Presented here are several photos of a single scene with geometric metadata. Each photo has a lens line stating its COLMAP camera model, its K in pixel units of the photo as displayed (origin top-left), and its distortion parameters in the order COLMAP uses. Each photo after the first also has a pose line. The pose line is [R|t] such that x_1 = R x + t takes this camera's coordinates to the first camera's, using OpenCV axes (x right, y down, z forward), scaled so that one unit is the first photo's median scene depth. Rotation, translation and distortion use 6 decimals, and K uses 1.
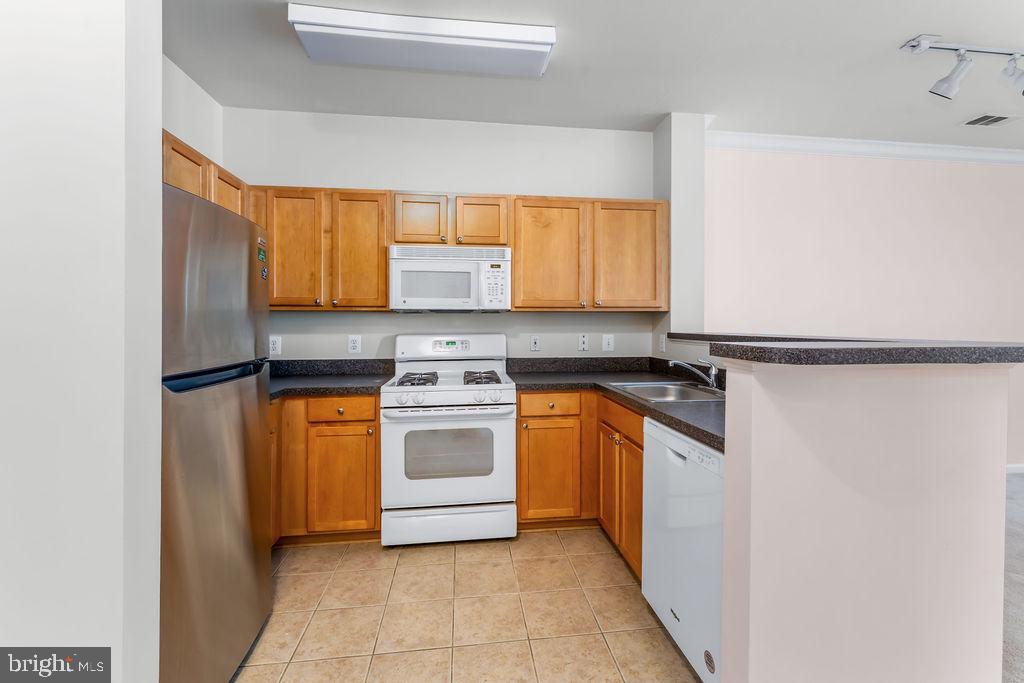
lens RADIAL K [[441.3, 0, 525.9], [0, 441.3, 322.1], [0, 0, 1]] dist [0.000865, 0.000024]
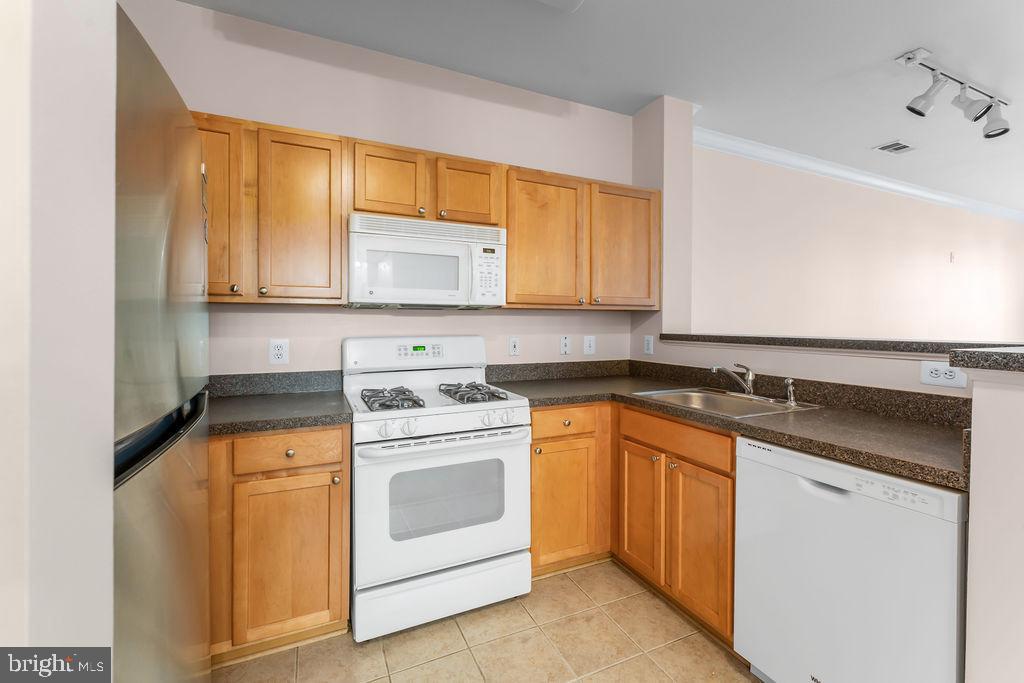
lens RADIAL K [[441.3, 0, 525.9], [0, 441.3, 322.1], [0, 0, 1]] dist [0.000865, 0.000024]
pose [[0.953595, 0.004131, 0.301064, -0.254113], [-0.005124, 0.999984, 0.002512, -0.000825], [-0.301048, -0.003938, 0.953601, 0.233656]]
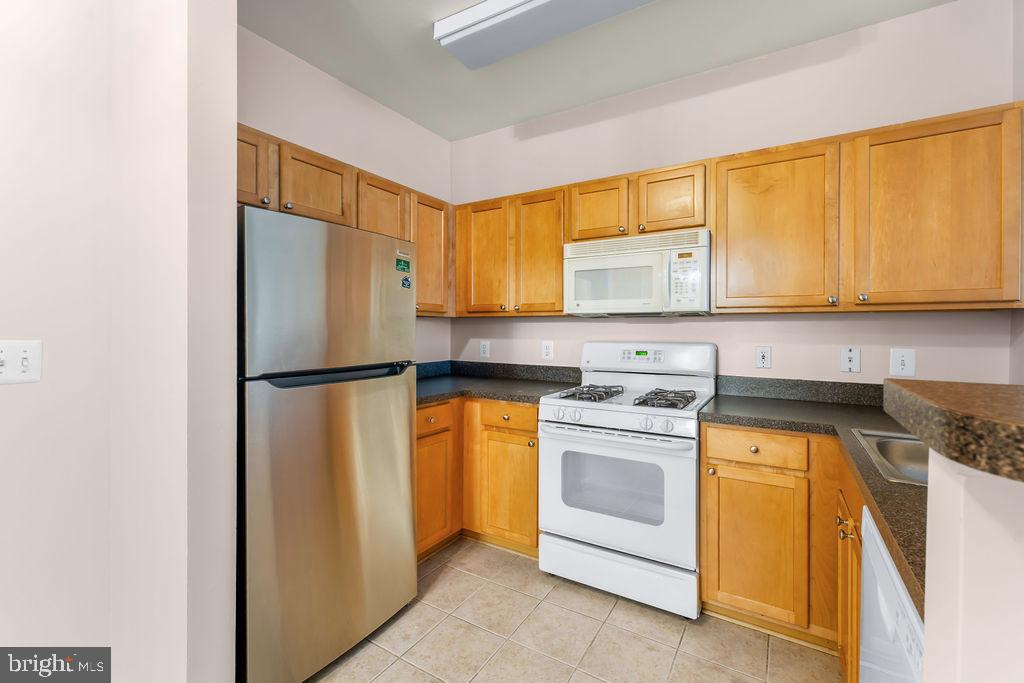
lens RADIAL K [[443.2, 0, 514.6], [0, 443.2, 326.5], [0, 0, 1]] dist [0.001767, 0.000281]
pose [[0.773576, -0.000508, -0.633703, 0.199600], [-0.001245, 0.999997, -0.002322, -0.000422], [0.633702, 0.002586, 0.773573, 0.222084]]
